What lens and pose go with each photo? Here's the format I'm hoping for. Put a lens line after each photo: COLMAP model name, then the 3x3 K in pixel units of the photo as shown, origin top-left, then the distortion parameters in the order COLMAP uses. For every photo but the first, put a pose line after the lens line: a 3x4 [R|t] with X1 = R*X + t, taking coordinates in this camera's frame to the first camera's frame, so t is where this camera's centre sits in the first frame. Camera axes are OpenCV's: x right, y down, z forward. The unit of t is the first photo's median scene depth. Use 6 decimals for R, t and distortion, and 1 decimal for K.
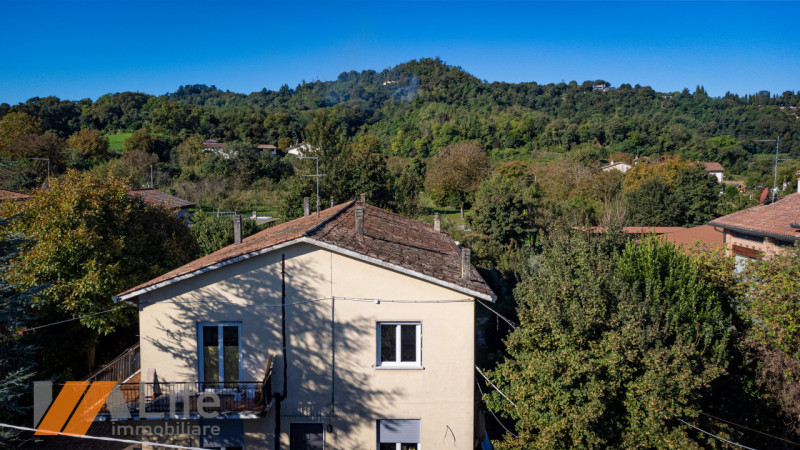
lens RADIAL K [[601.4, 0, 392.7], [0, 601.4, 221.7], [0, 0, 1]] dist [0.027921, 0.045665]
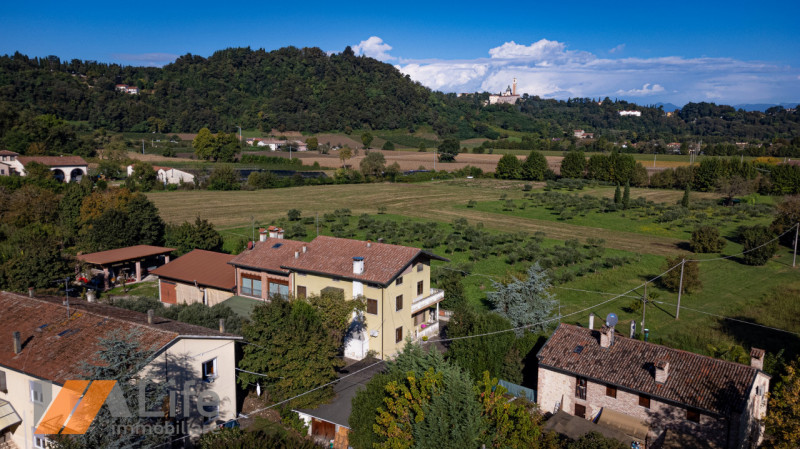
lens RADIAL K [[620.4, 0, 407.4], [0, 620.4, 223.0], [0, 0, 1]] dist [0.037952, 0.056901]
pose [[0.486702, -0.125463, 0.864512, -0.102463], [0.061192, 0.992098, 0.109529, -0.035512], [-0.871422, -0.000407, 0.490534, -0.050453]]
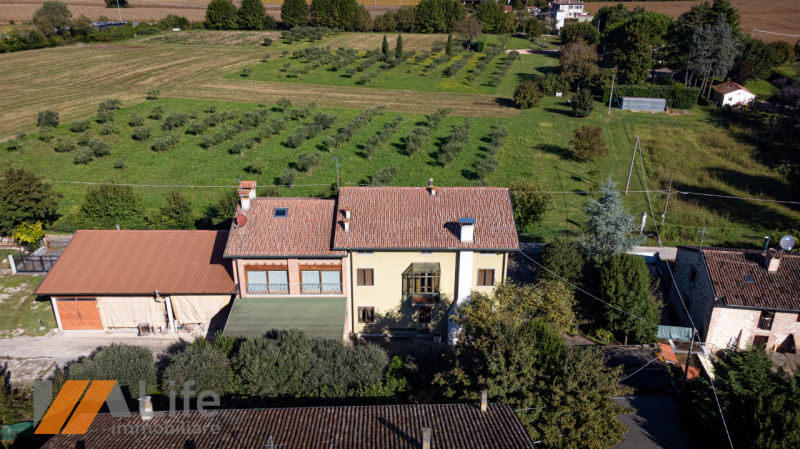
lens RADIAL K [[617.3, 0, 402.0], [0, 617.3, 220.7], [0, 0, 1]] dist [0.034142, 0.057391]
pose [[-0.054388, -0.390281, 0.919088, -0.071839], [0.078036, 0.915974, 0.393576, -0.062224], [-0.995466, 0.093127, -0.019362, 0.080577]]
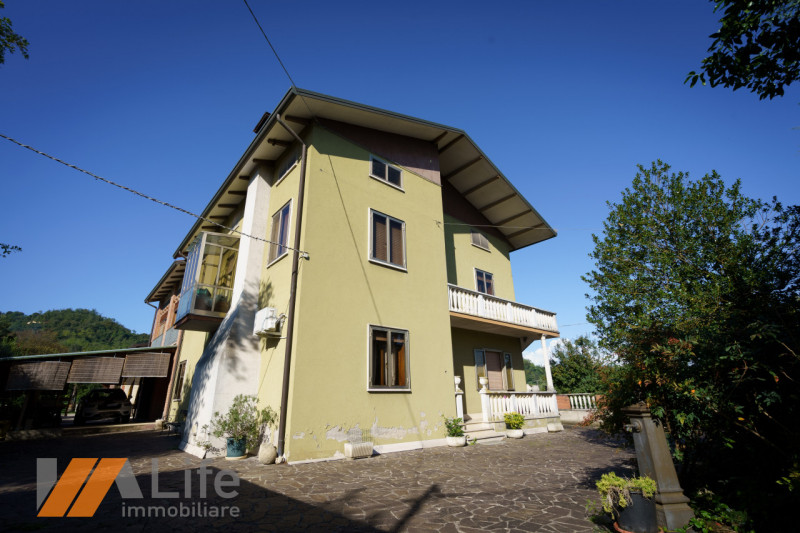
lens RADIAL K [[362.6, 0, 400.0], [0, 362.6, 266.5], [0, 0, 1]] dist [0.003228, 0.000441]
pose [[0.727248, 0.229726, 0.646790, 0.049878], [0.077642, 0.908744, -0.410067, 0.029549], [-0.681969, 0.348439, 0.643046, 0.030753]]
